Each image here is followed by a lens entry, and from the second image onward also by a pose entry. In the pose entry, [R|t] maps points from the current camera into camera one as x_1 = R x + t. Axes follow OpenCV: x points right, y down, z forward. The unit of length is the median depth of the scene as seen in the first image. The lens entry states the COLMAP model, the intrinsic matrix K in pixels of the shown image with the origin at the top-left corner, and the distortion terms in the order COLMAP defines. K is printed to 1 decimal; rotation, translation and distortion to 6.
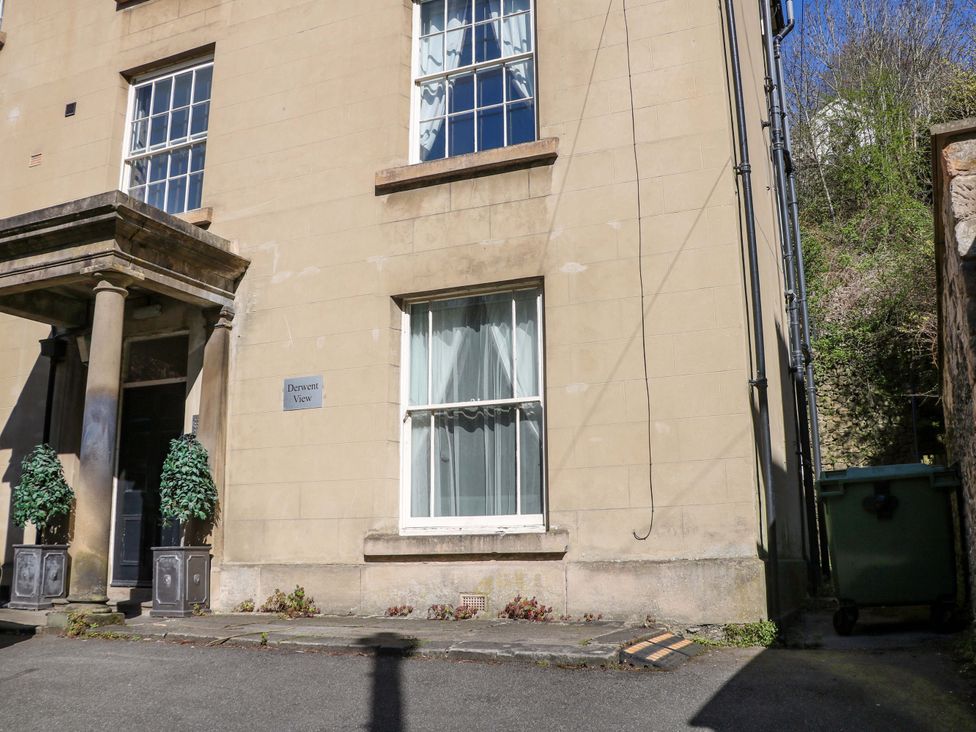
lens RADIAL K [[958.7, 0, 488.0], [0, 958.7, 366.0], [0, 0, 1]] dist [-0.175888, 0.011242]
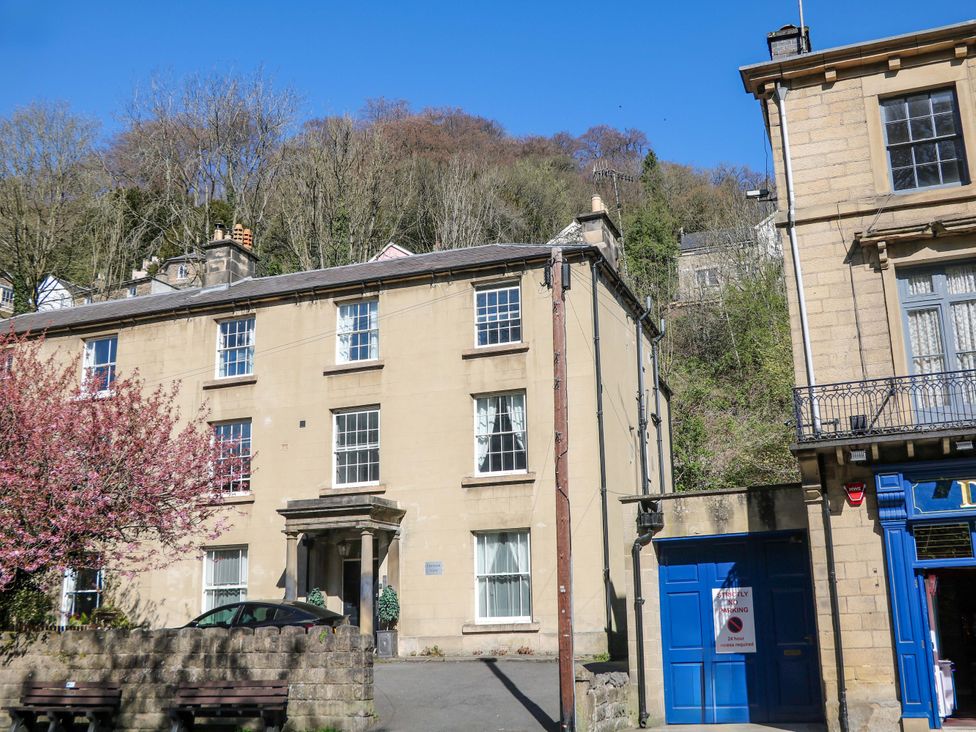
lens RADIAL K [[1075.5, 0, 488.0], [0, 1075.5, 366.0], [0, 0, 1]] dist [-0.145472, 0.007498]
pose [[0.998865, 0.002299, 0.047579, -0.191823], [0.000299, 0.998512, -0.054537, -0.358157], [-0.047634, 0.054490, 0.997378, -1.891849]]
